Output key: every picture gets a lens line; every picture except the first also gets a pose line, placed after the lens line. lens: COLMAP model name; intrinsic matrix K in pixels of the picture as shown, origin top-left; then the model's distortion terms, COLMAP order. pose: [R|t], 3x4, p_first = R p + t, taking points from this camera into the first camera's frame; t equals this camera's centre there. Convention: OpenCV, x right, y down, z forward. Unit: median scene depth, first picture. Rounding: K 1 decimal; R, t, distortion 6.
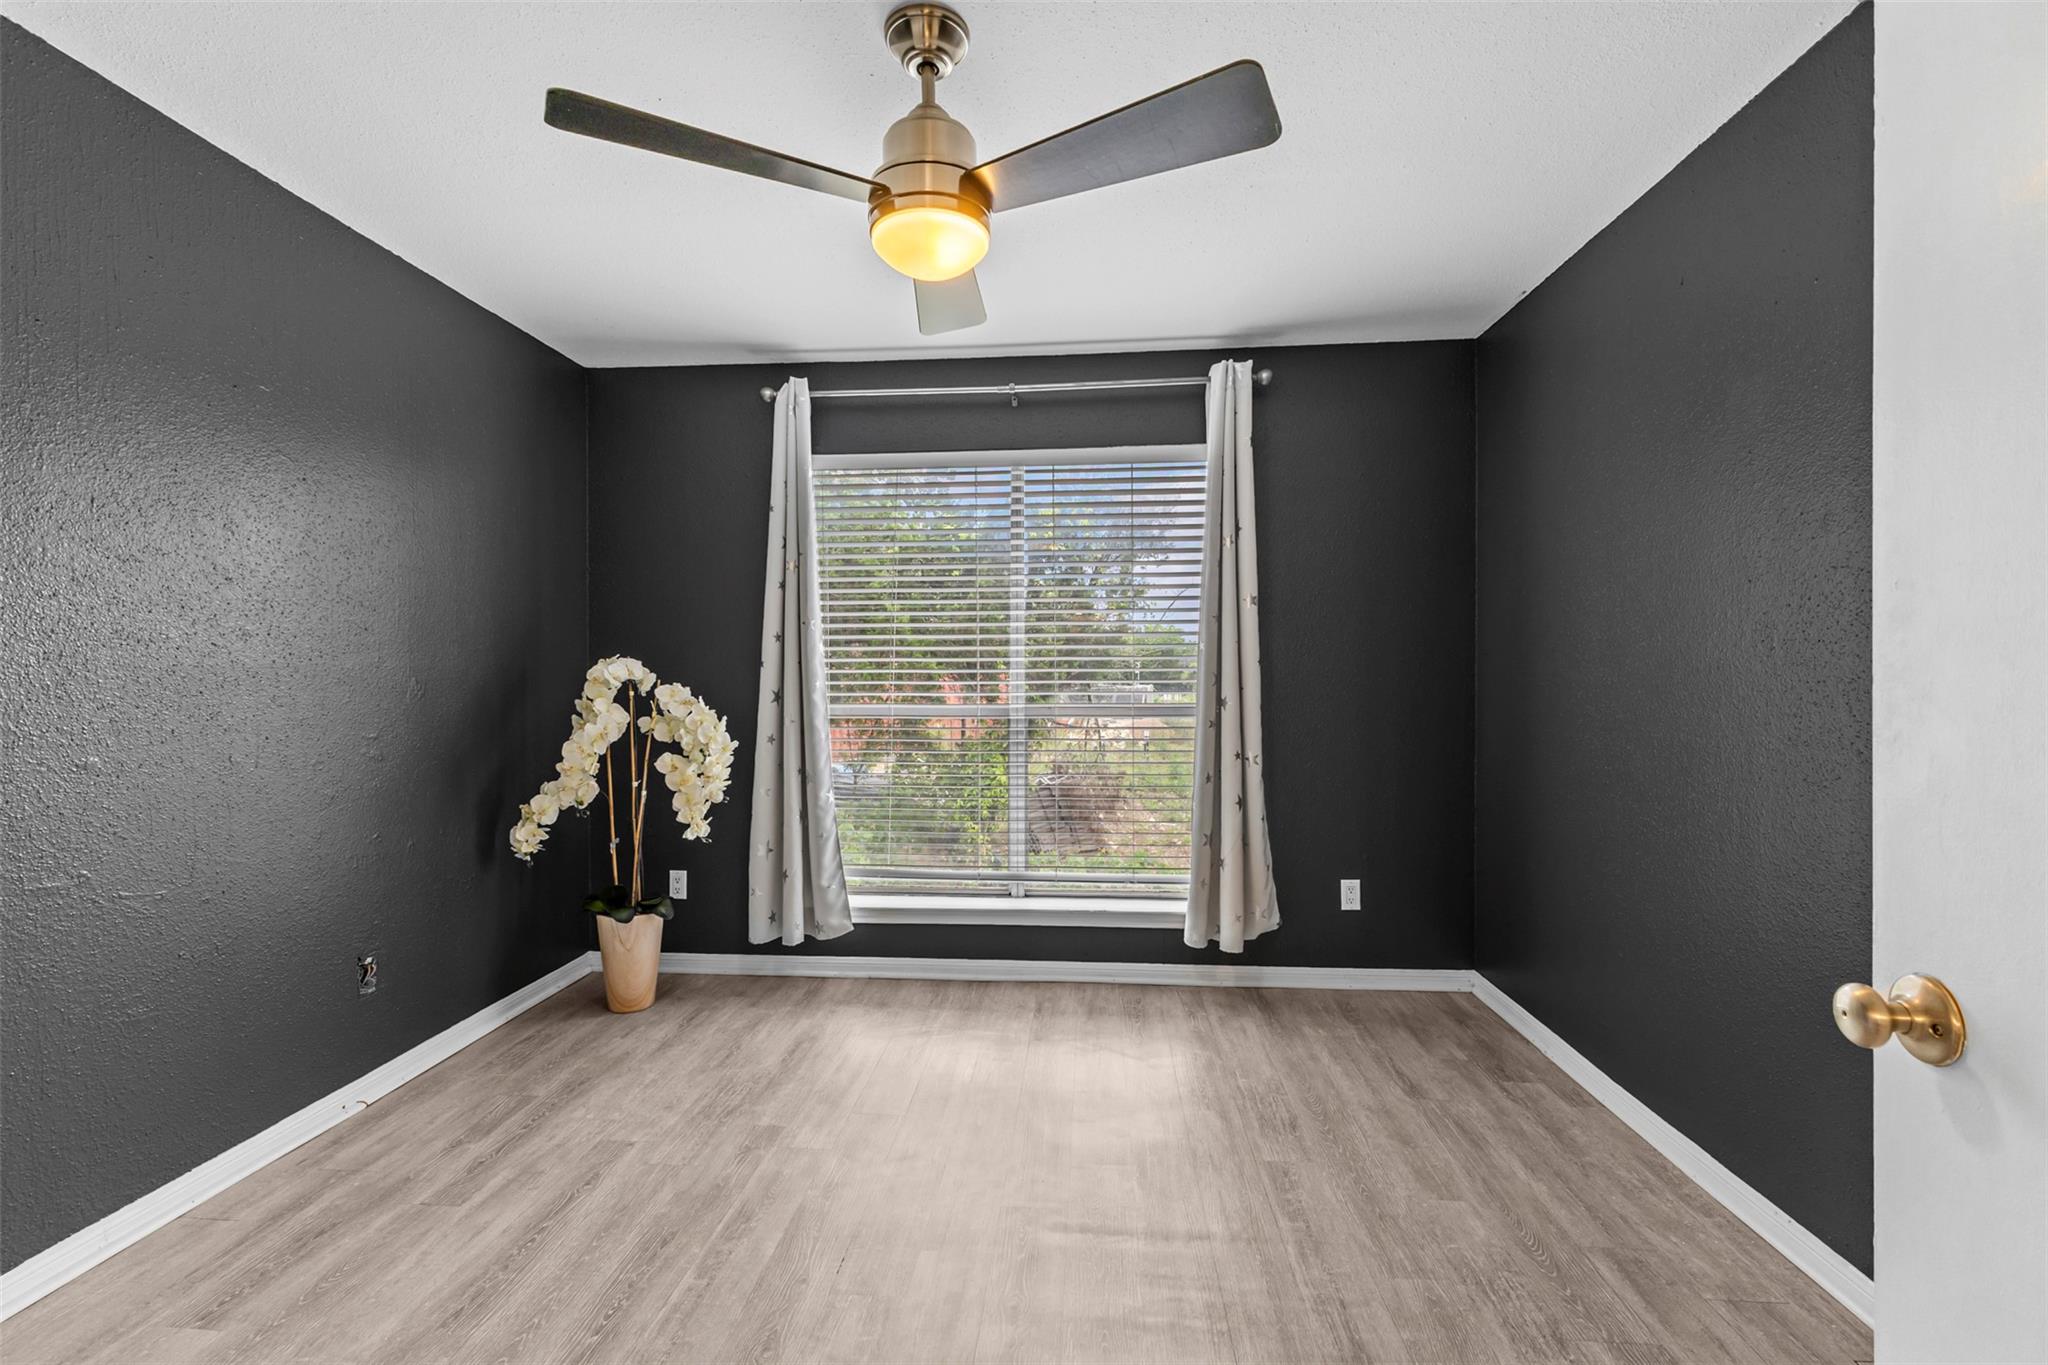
lens RADIAL K [[881.6, 0, 1024.0], [0, 881.6, 687.6], [0, 0, 1]] dist [0.002240, 0.000103]
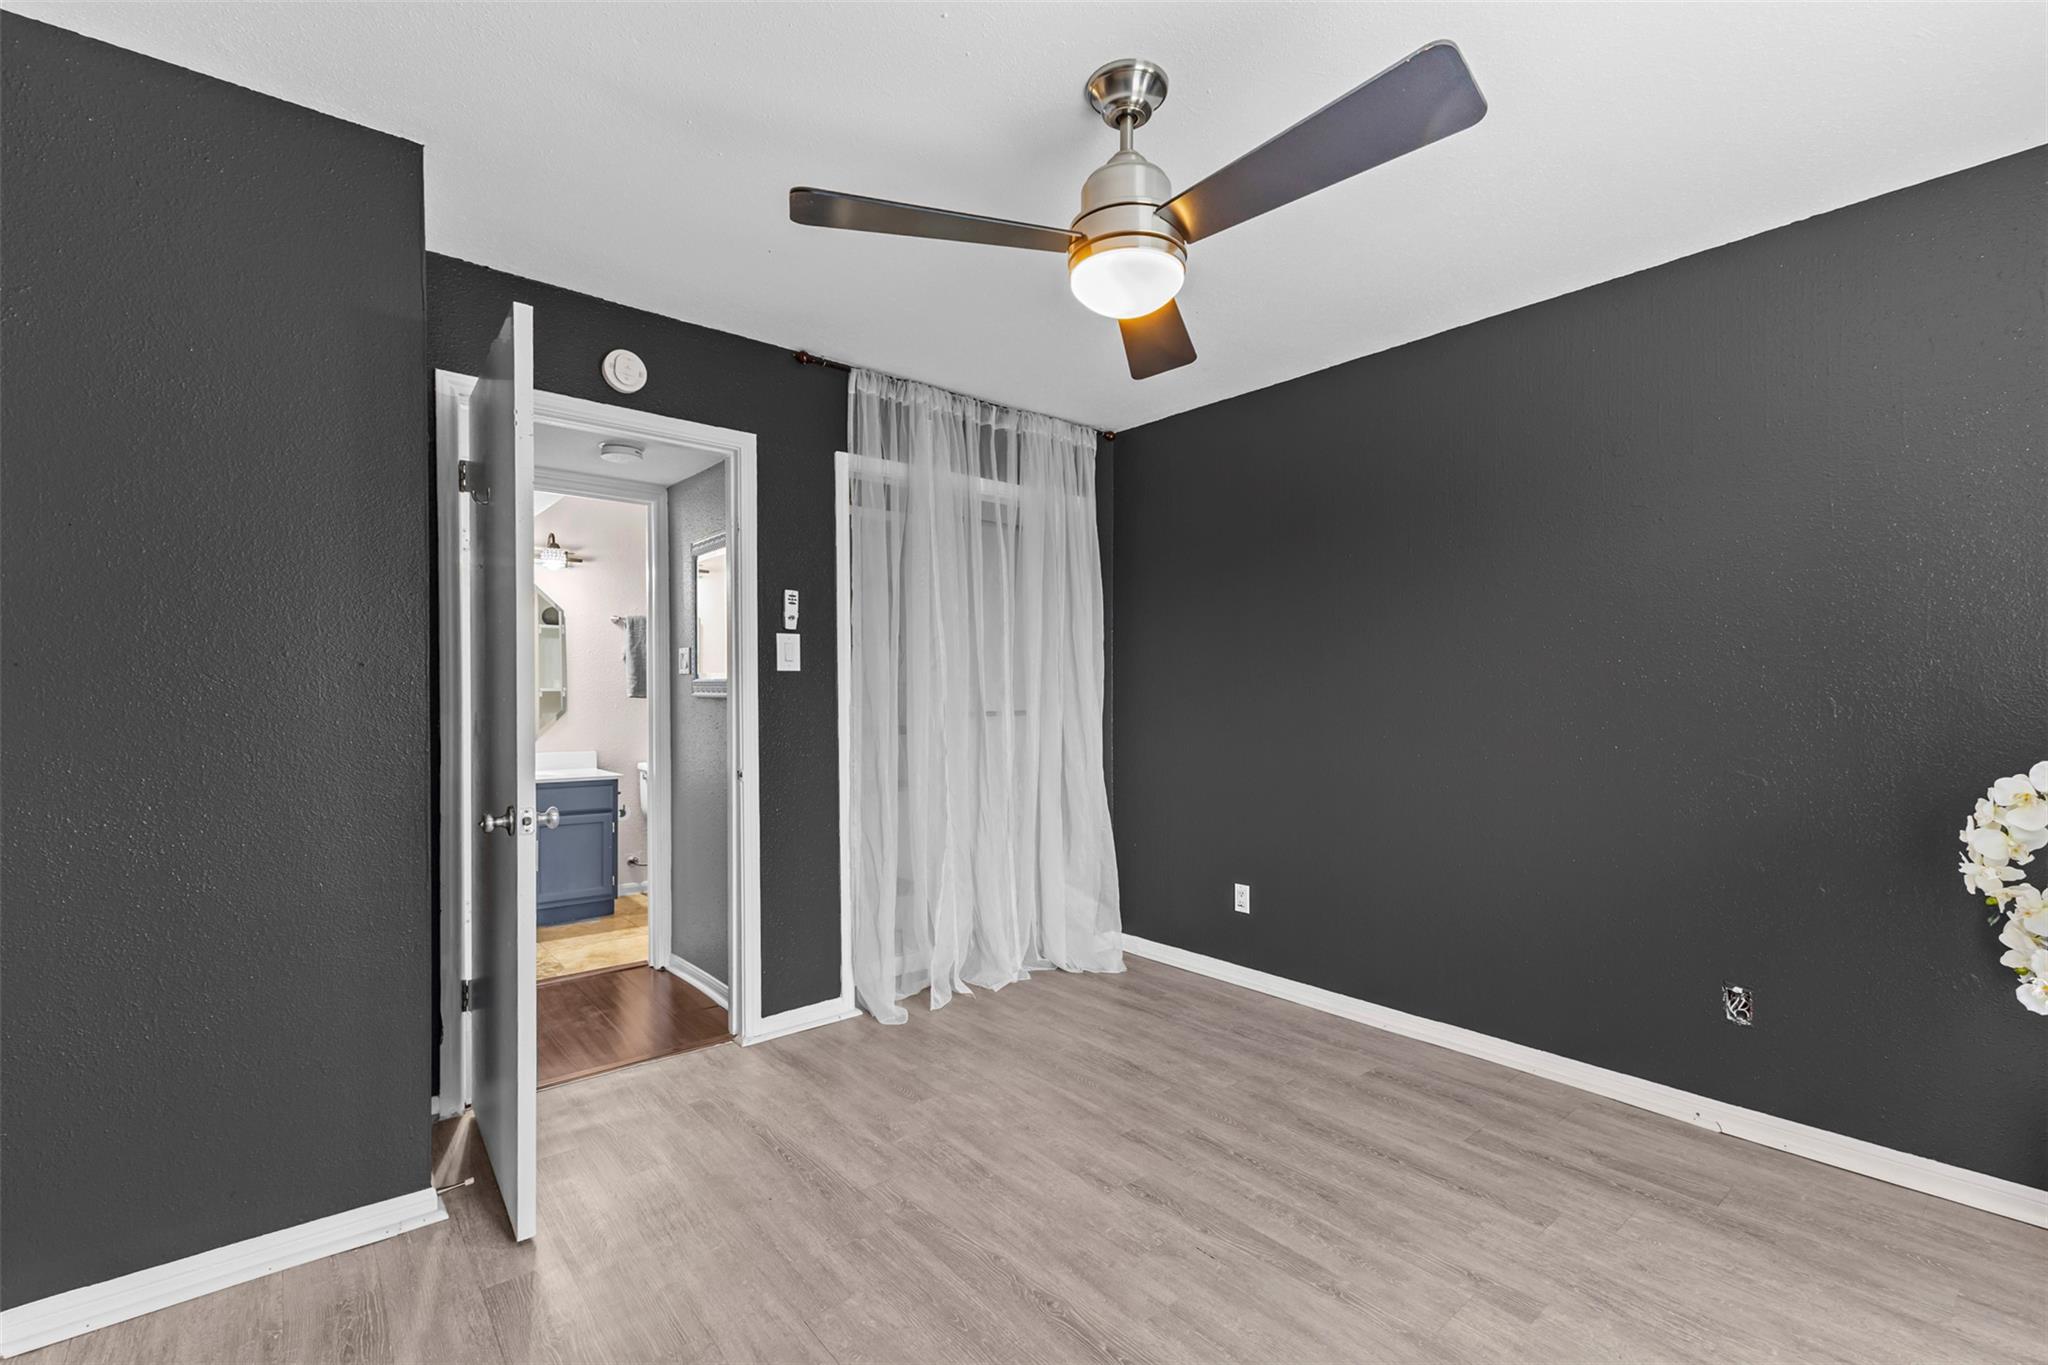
lens RADIAL K [[881.6, 0, 1024.0], [0, 881.6, 687.6], [0, 0, 1]] dist [0.002240, 0.000103]
pose [[-0.719235, -0.005251, -0.694747, 0.384016], [-0.005849, 0.999982, -0.001503, -0.010895], [0.694742, 0.002982, -0.719252, 0.900426]]
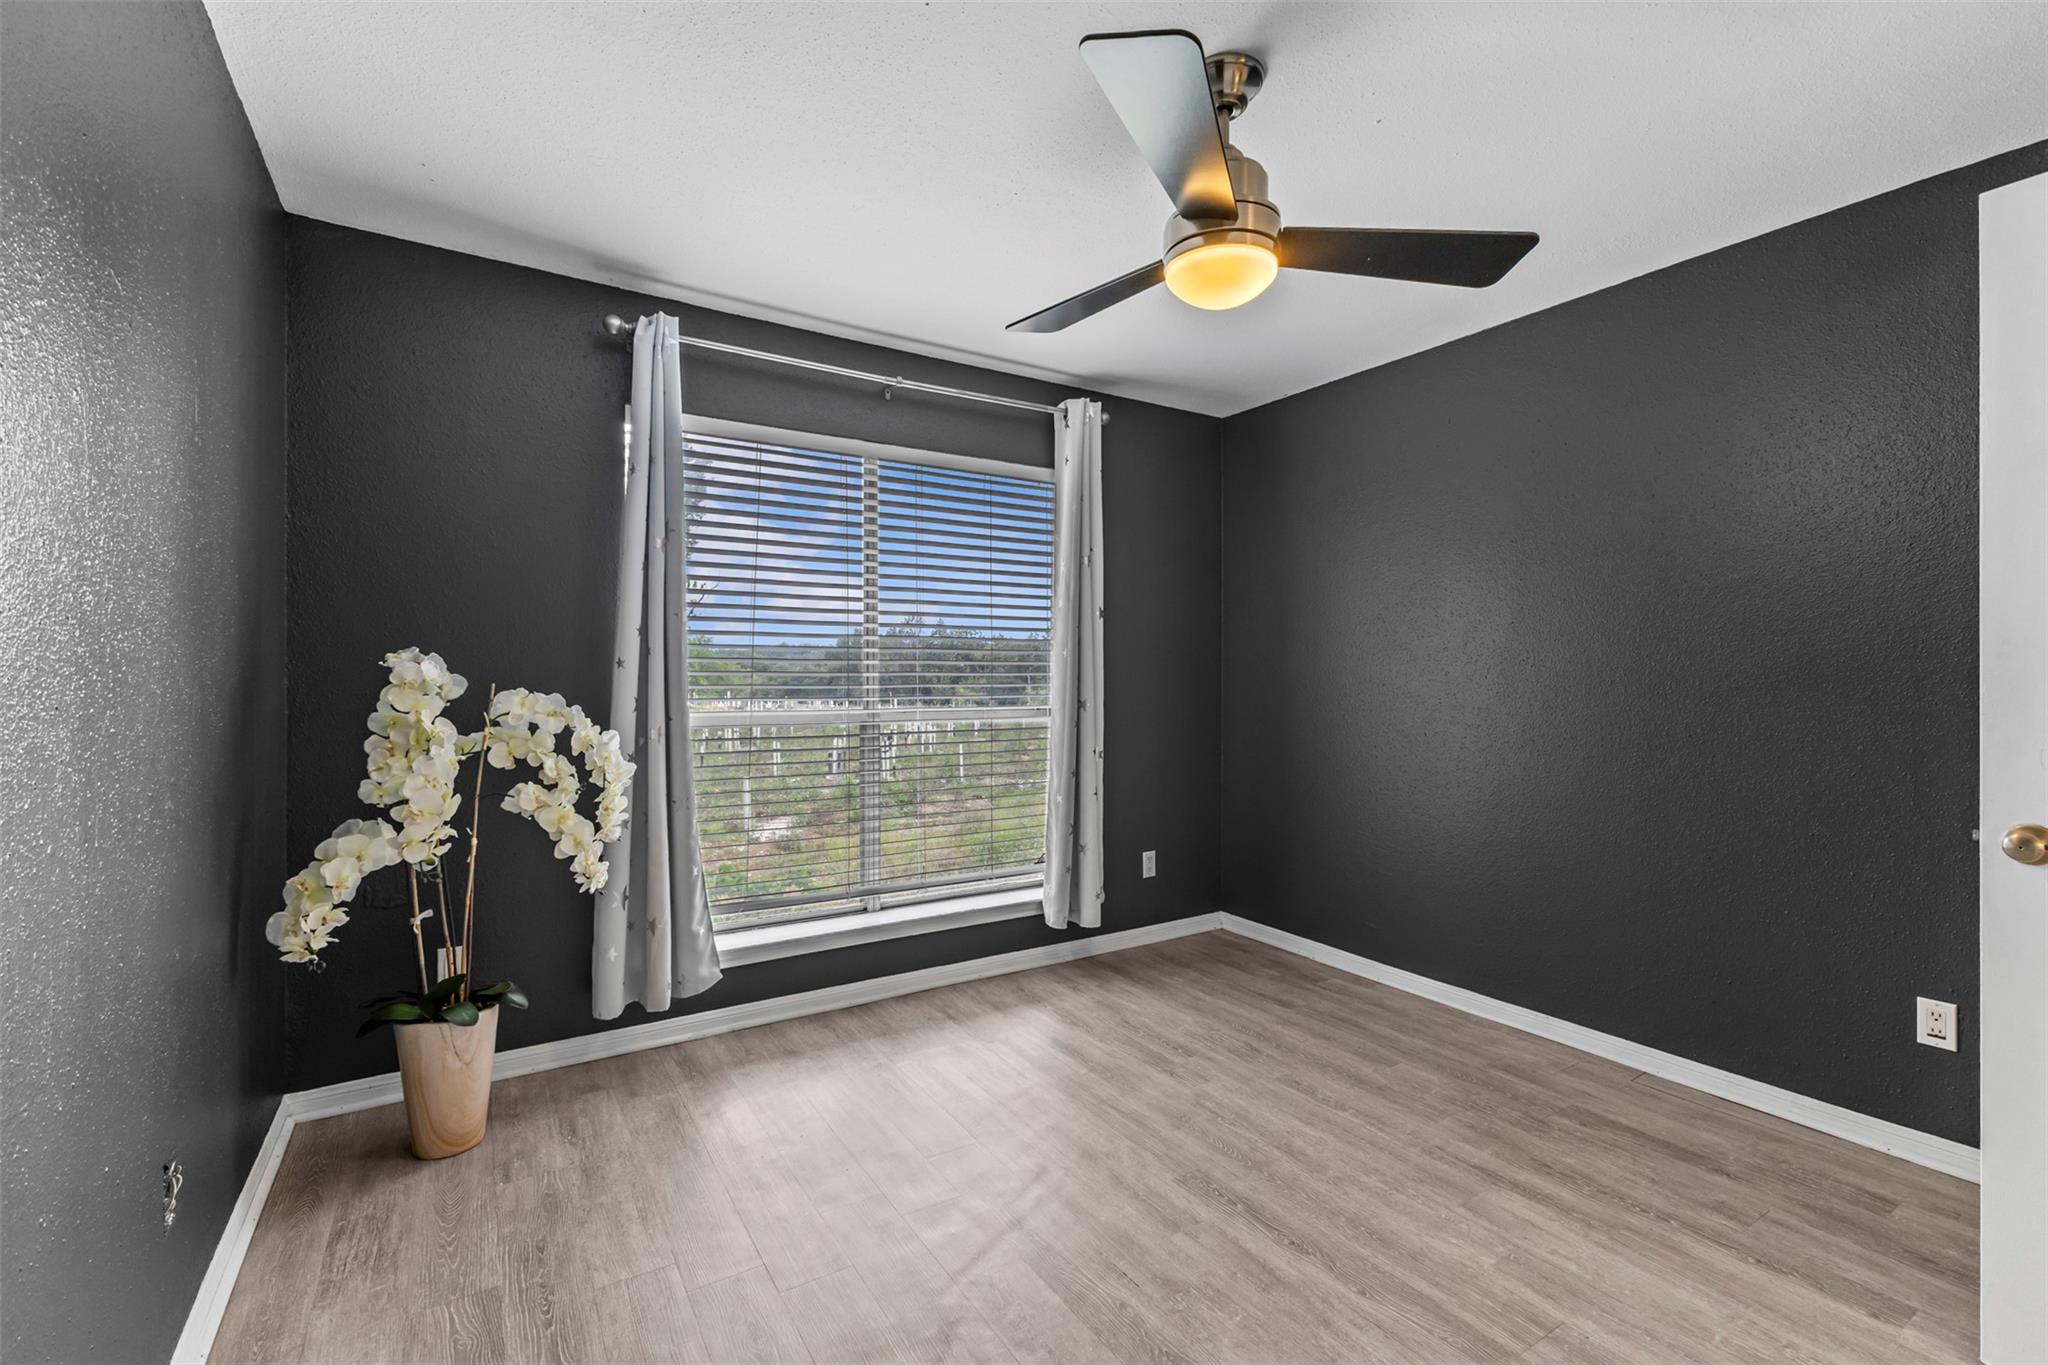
lens RADIAL K [[872.2, 0, 1024.0], [0, 872.2, 682.5], [0, 0, 1]] dist [0.001411, 0.000082]
pose [[0.802807, 0.001561, 0.596237, -0.493542], [0.005334, 0.999938, -0.009799, 0.000465], [-0.596216, 0.011046, 0.802748, 0.160498]]
